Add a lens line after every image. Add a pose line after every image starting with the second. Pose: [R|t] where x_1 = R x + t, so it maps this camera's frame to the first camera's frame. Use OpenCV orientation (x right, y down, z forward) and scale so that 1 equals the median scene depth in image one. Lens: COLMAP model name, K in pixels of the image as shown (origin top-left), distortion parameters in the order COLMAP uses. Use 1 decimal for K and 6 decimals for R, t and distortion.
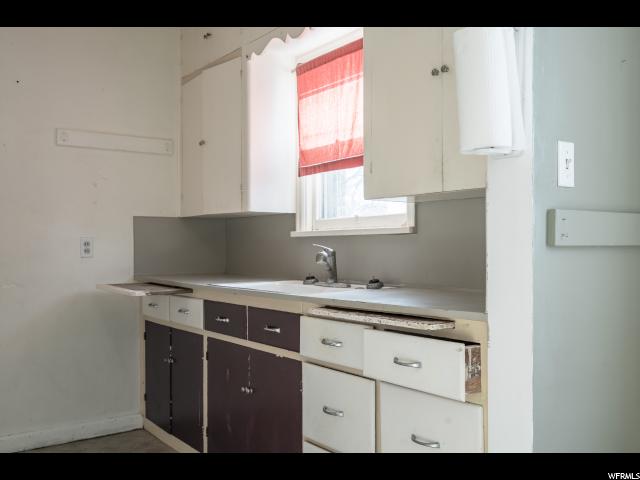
lens RADIAL K [[540.3, 0, 320.0], [0, 540.3, 240.0], [0, 0, 1]] dist [0.003030, 0.000121]
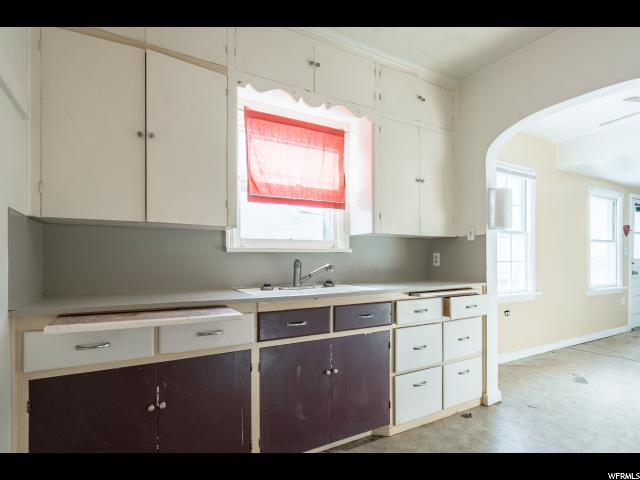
lens RADIAL K [[347.1, 0, 320.7], [0, 347.1, 254.9], [0, 0, 1]] dist [0.000950, 0.000206]
pose [[0.169310, 0.017319, 0.985411, -0.774439], [-0.009092, 0.999830, -0.016011, 0.011476], [-0.985521, -0.006249, 0.169439, 0.719682]]
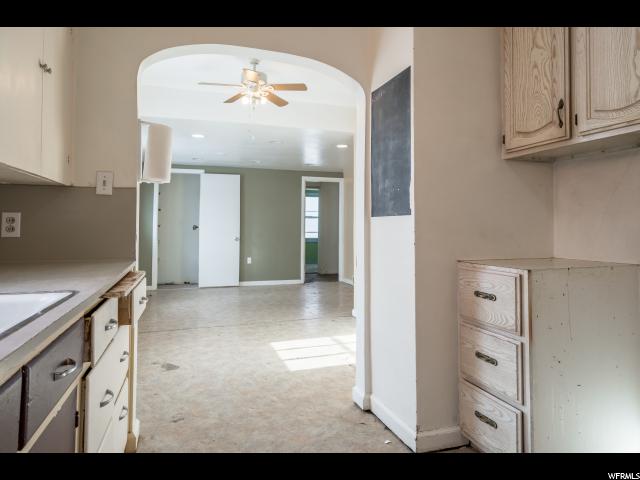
lens RADIAL K [[388.8, 0, 320.0], [0, 388.8, 240.0], [0, 0, 1]] dist [0.004131, 0.001080]
pose [[-0.937870, -0.006351, 0.346929, -0.349641], [-0.006549, 0.999978, 0.000600, 0.024795], [-0.346926, -0.001709, -0.937891, 0.944058]]
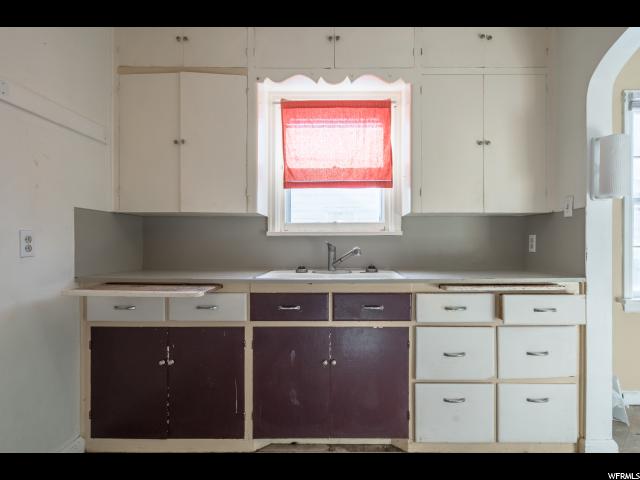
lens RADIAL K [[329.5, 0, 320.0], [0, 329.5, 240.0], [0, 0, 1]] dist [0.001487, 0.001001]
pose [[0.654667, 0.010750, 0.755841, -0.573381], [-0.011400, 0.999926, -0.004347, 0.006461], [-0.755831, -0.005771, 0.654741, 0.435223]]
